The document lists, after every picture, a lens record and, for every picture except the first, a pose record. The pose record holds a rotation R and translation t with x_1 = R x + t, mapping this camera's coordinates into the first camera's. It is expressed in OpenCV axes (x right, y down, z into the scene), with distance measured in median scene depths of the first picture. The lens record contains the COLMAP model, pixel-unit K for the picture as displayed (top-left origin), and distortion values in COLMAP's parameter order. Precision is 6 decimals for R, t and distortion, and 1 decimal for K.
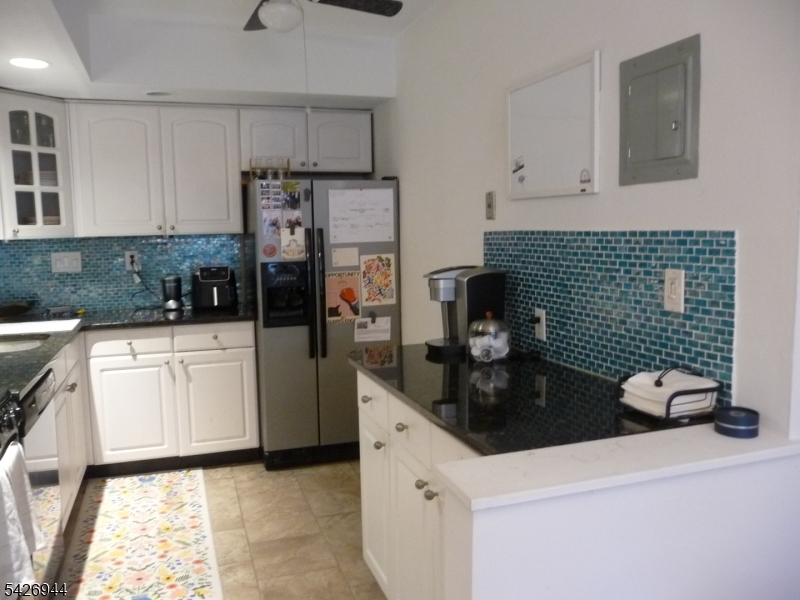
lens RADIAL K [[670.9, 0, 400.3], [0, 670.9, 300.0], [0, 0, 1]] dist [-0.030477, 0.029717]
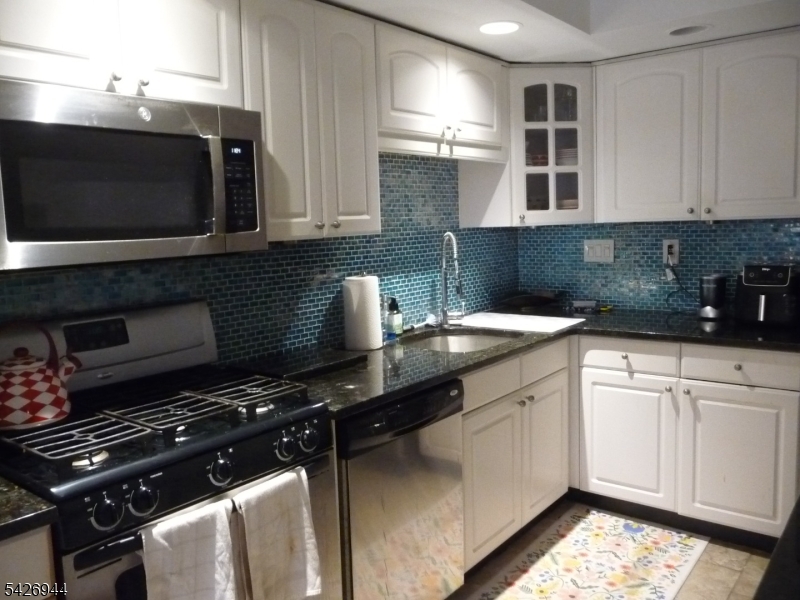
lens RADIAL K [[670.9, 0, 399.4], [0, 670.9, 298.3], [0, 0, 1]] dist [-0.030477, 0.029717]
pose [[0.538708, 0.096442, -0.836955, 0.111976], [-0.067646, 0.995170, 0.071132, -0.043037], [0.839773, 0.018297, 0.542630, 0.329179]]
